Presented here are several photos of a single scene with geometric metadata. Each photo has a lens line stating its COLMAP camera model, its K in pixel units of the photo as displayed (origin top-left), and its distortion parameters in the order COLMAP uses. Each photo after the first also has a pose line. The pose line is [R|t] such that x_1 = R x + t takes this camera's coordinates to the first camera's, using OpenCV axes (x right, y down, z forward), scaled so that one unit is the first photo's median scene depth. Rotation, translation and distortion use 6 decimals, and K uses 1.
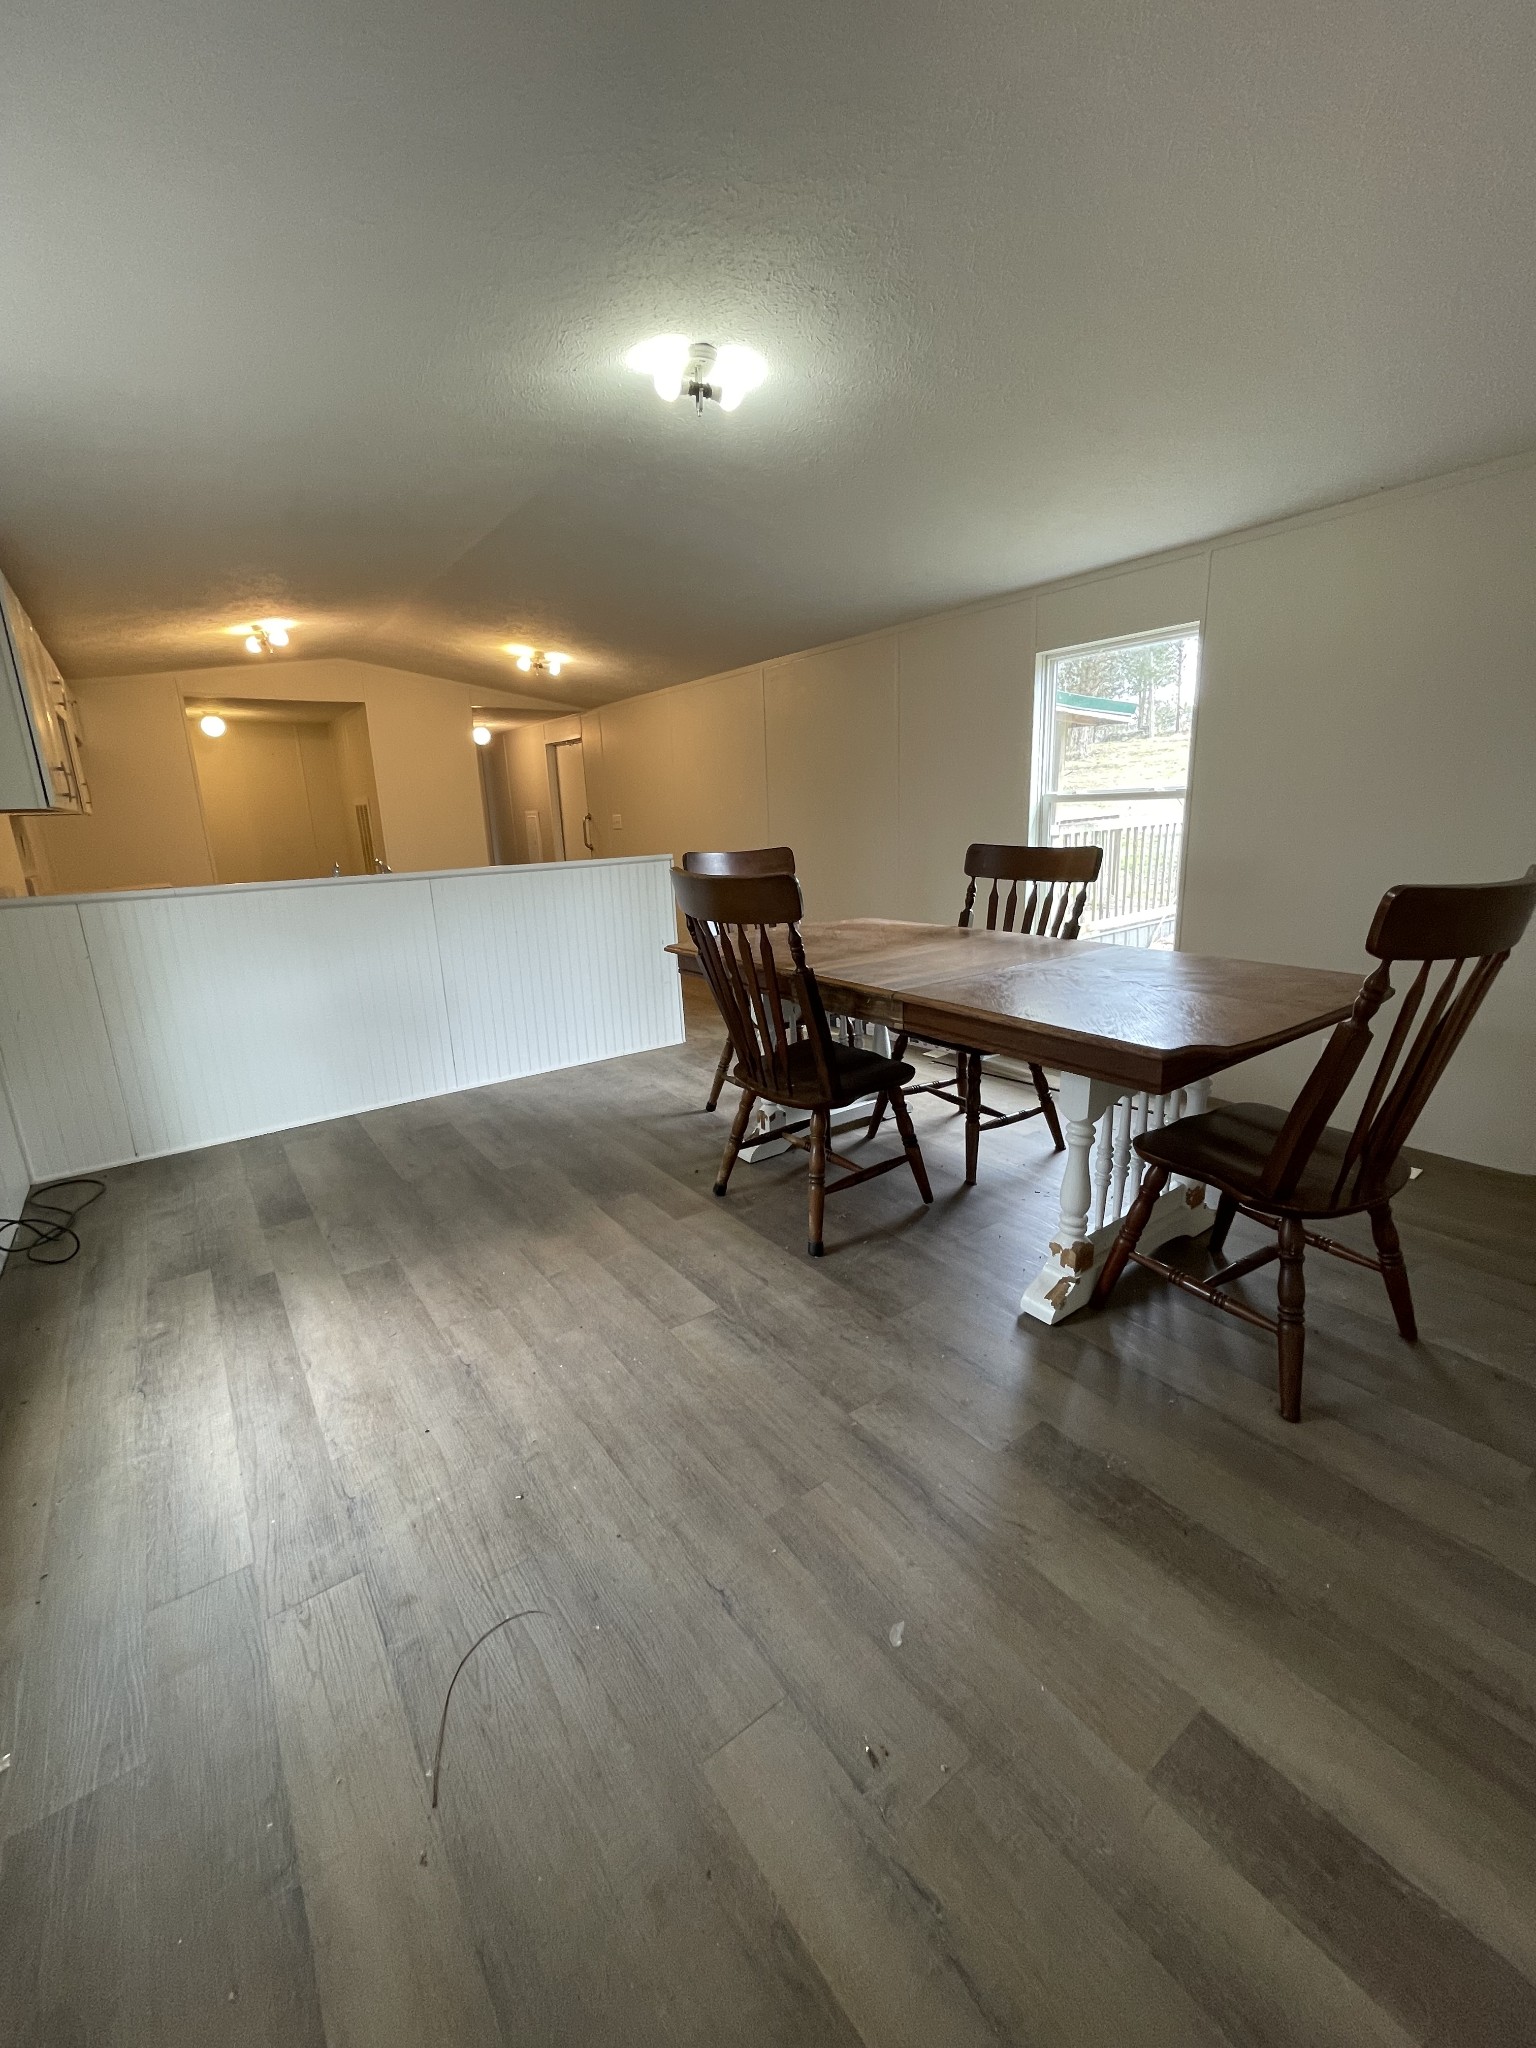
lens RADIAL K [[836.0, 0, 760.3], [0, 836.0, 1031.3], [0, 0, 1]] dist [-0.001908, 0.000556]
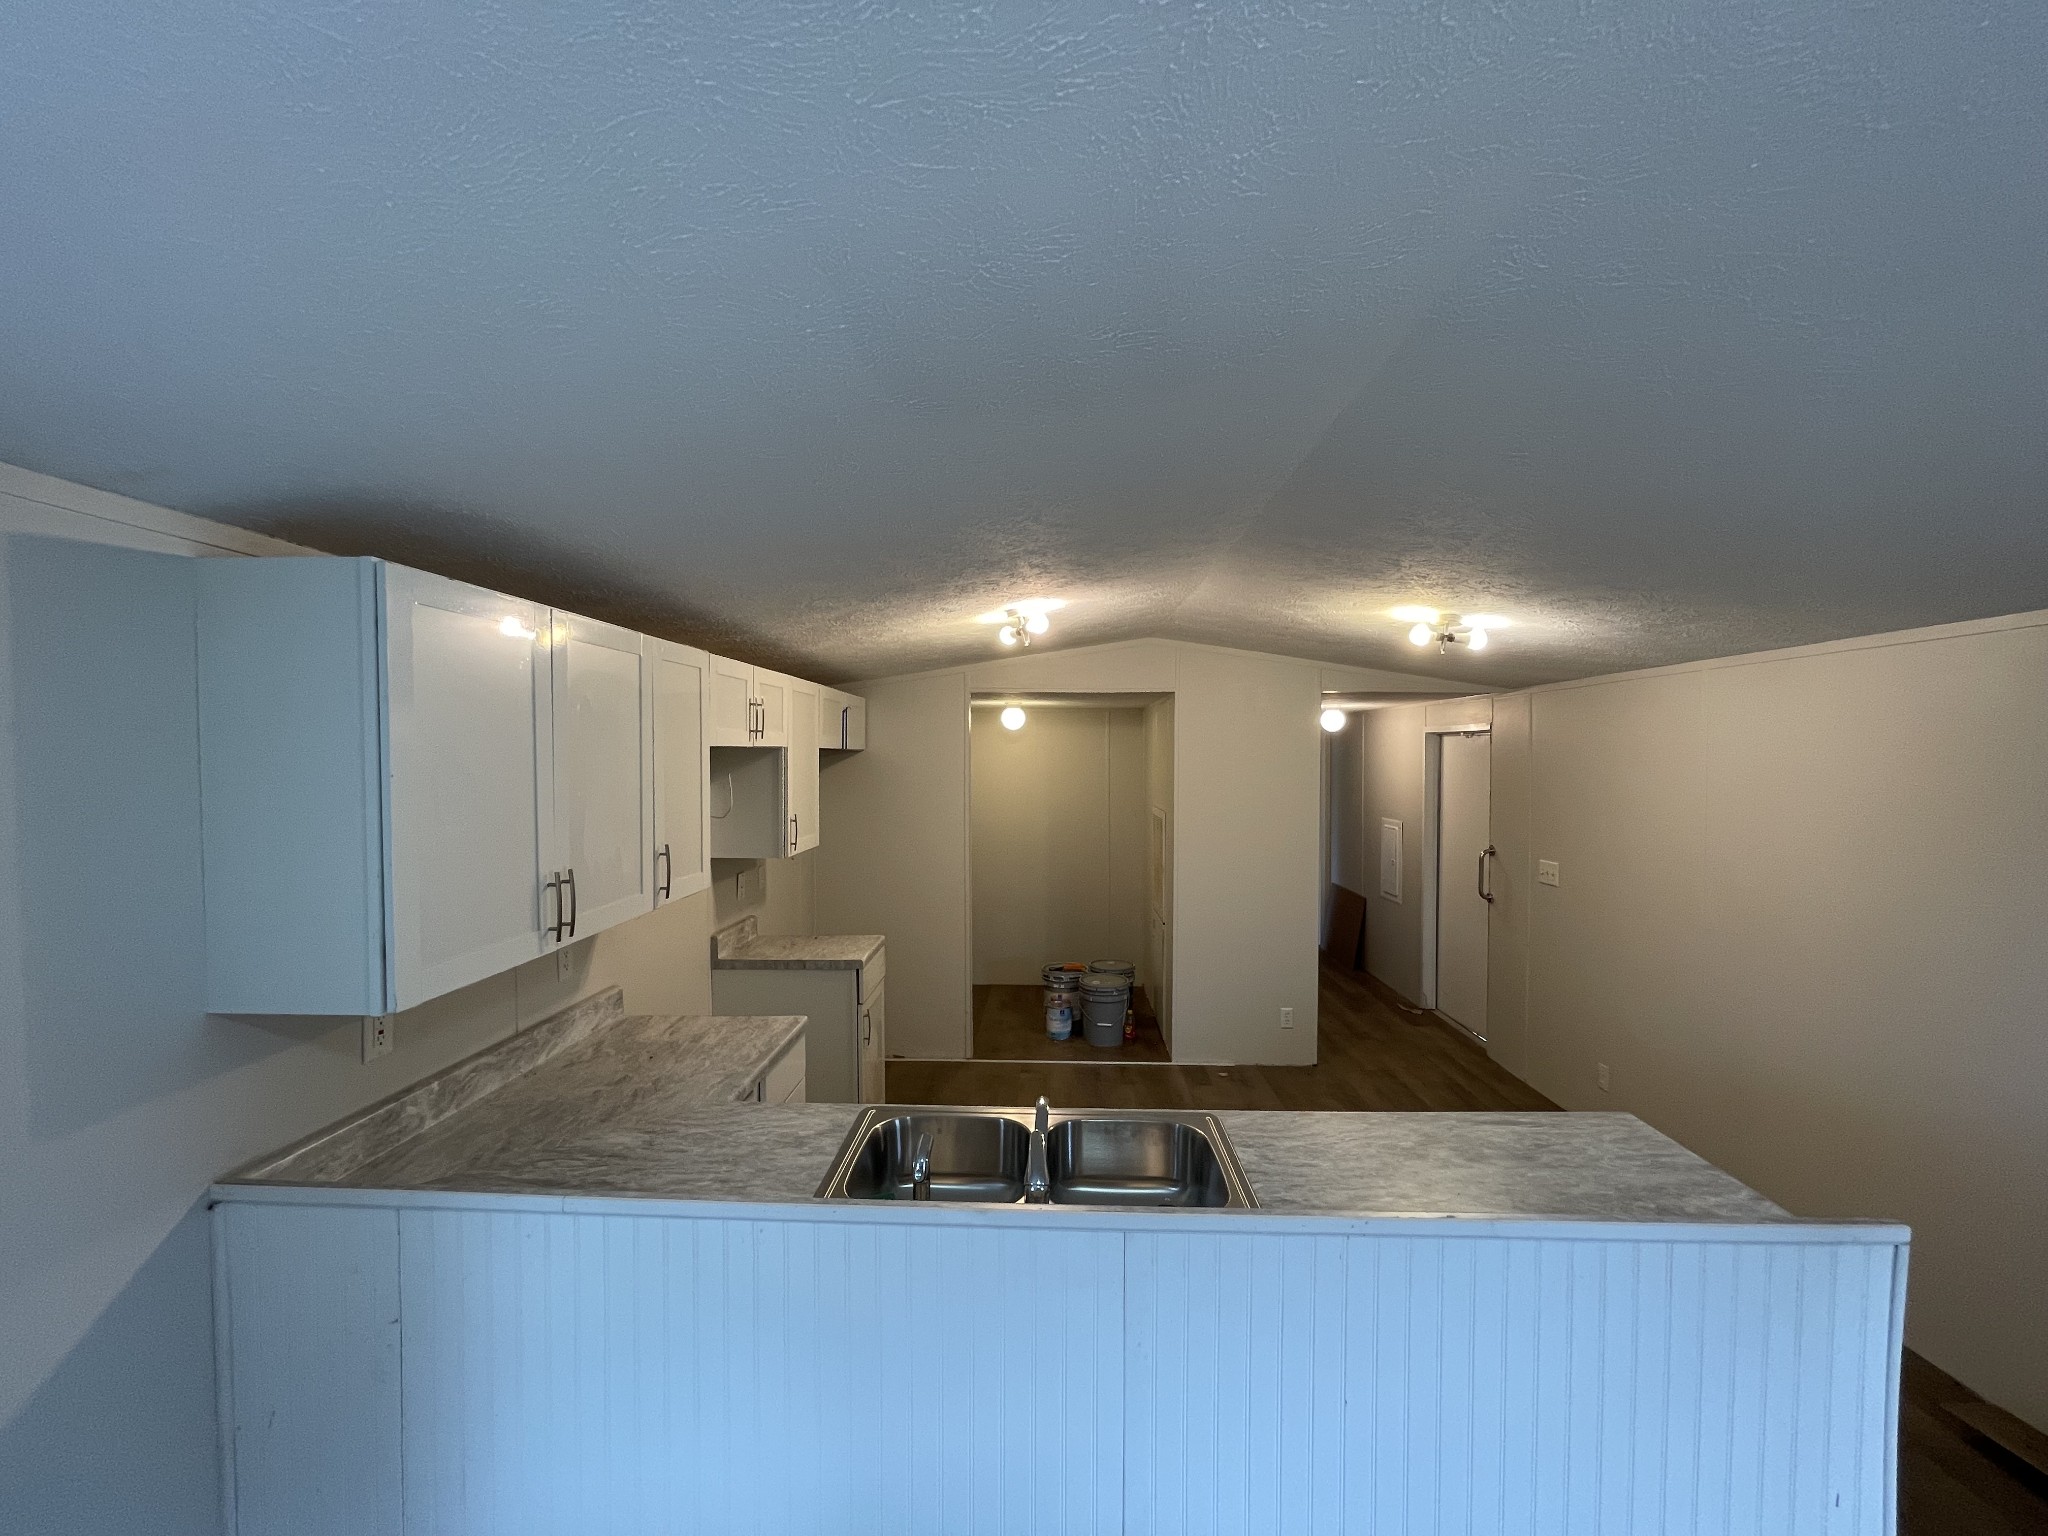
lens RADIAL K [[836.0, 0, 1018.0], [0, 836.0, 777.0], [0, 0, 1]] dist [-0.001908, 0.000556]
pose [[0.784230, 0.051982, -0.618289, -0.317270], [-0.190530, 0.968515, -0.160239, -0.458480], [0.590492, 0.243467, 0.769443, 0.957336]]
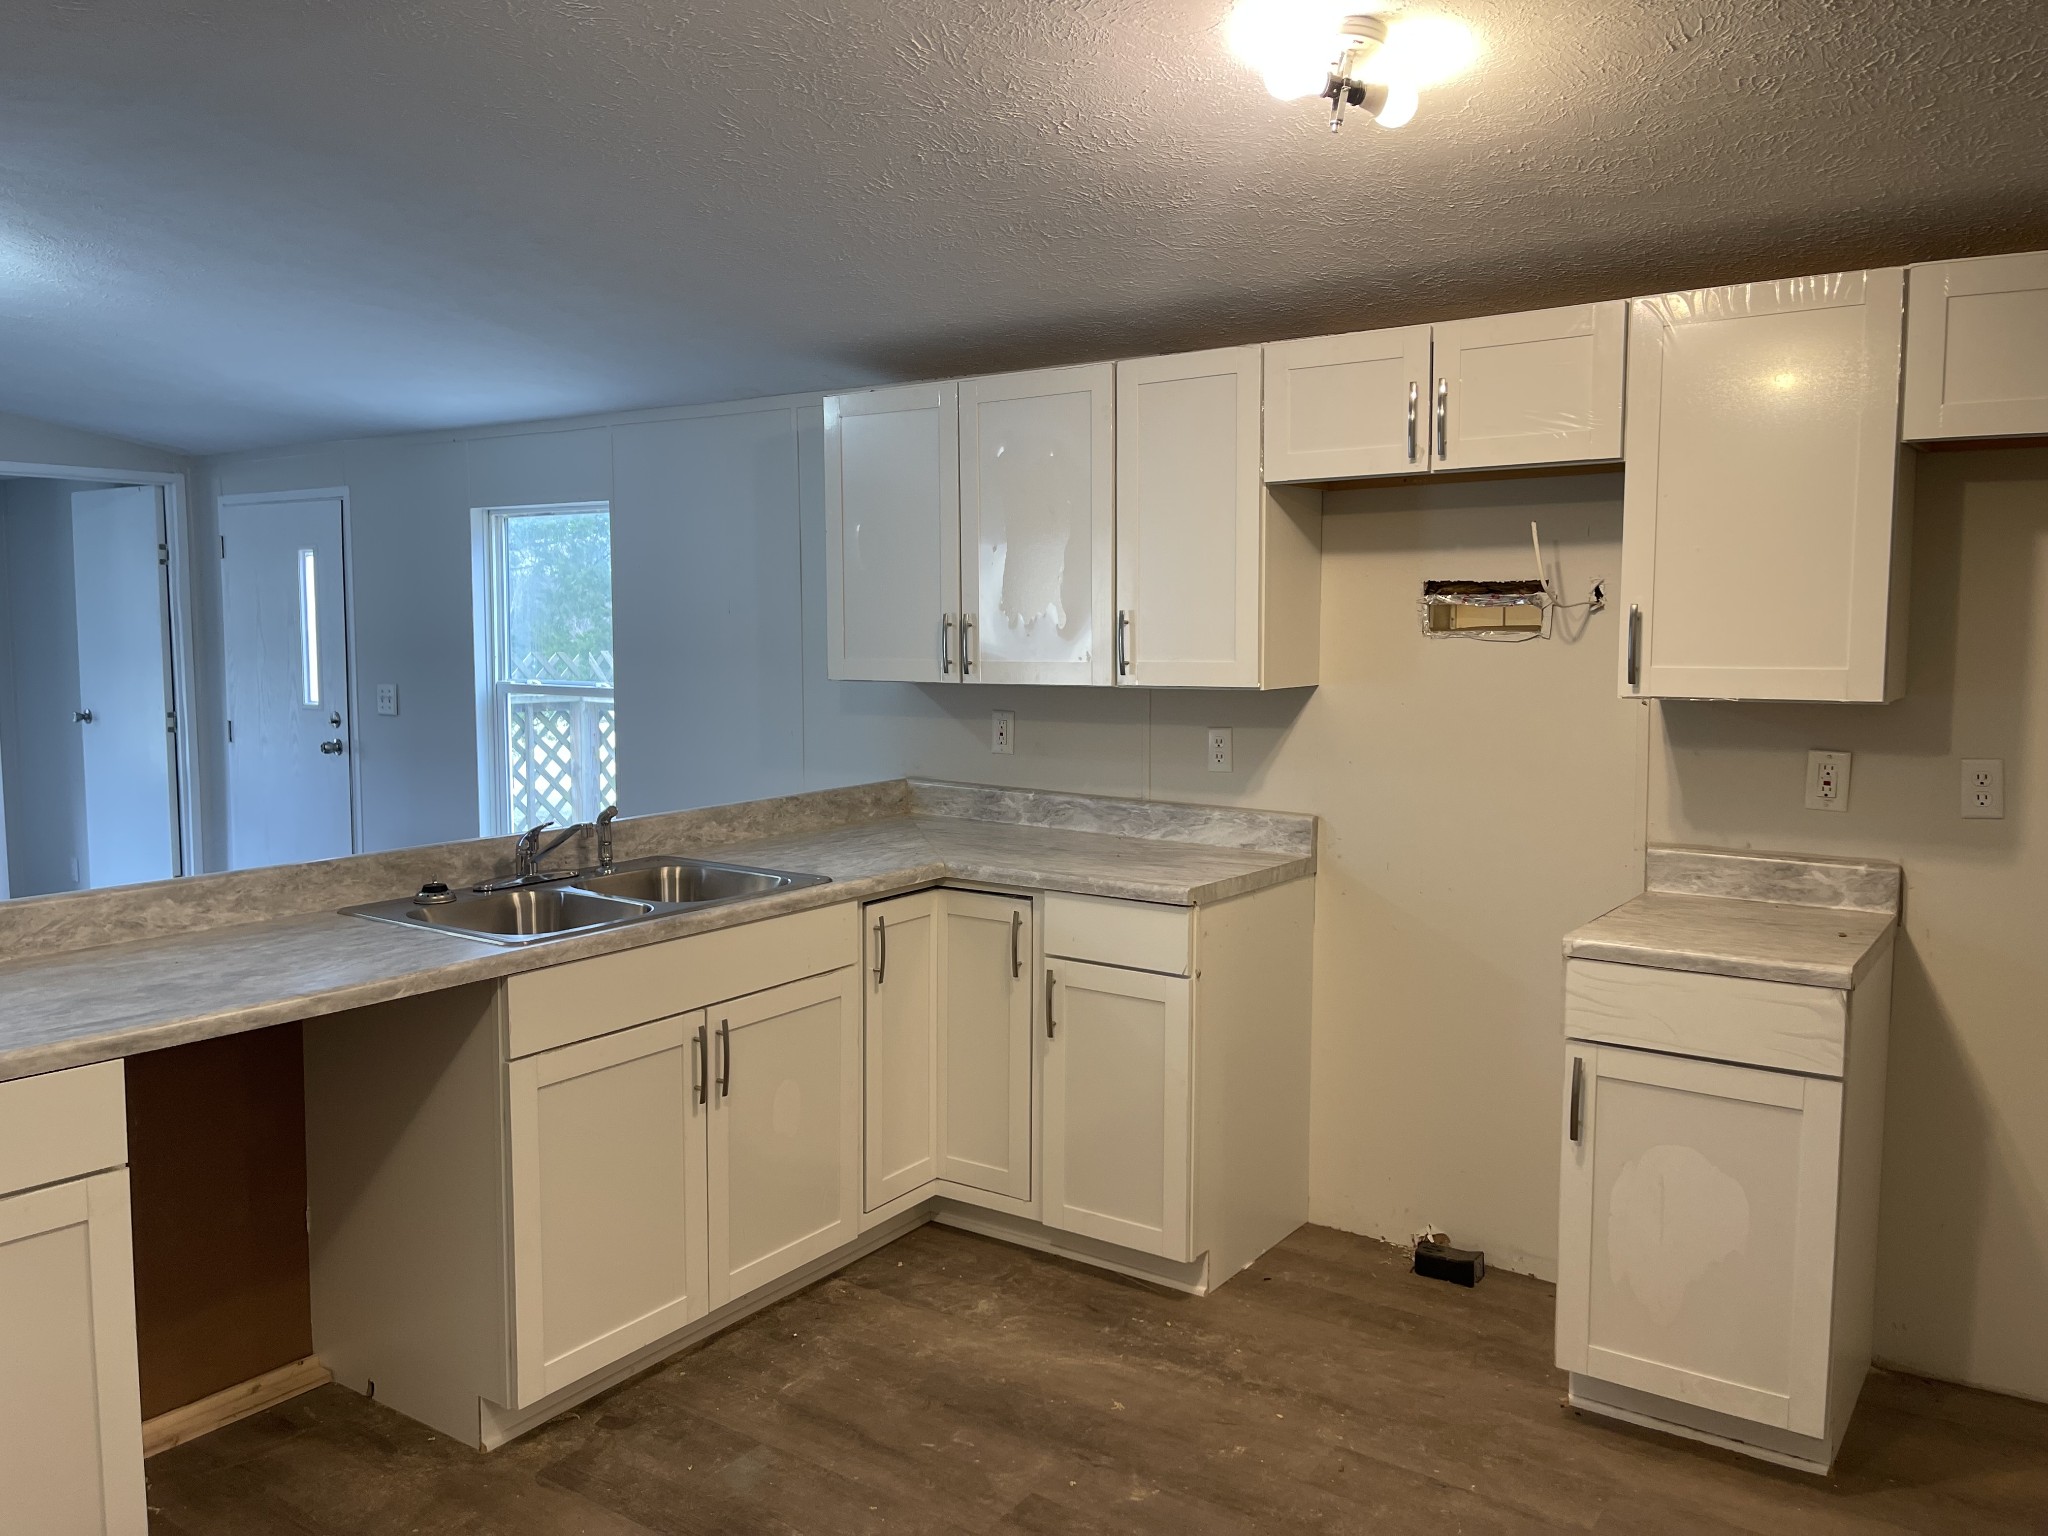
lens RADIAL K [[1564.3, 0, 1035.3], [0, 1564.3, 769.8], [0, 0, 1]] dist [0.057854, -0.085583]
pose [[-0.940861, 0.065475, -0.332405, -0.555884], [-0.055154, 0.938458, 0.340962, -0.788532], [0.334273, 0.339131, -0.879347, 2.577619]]
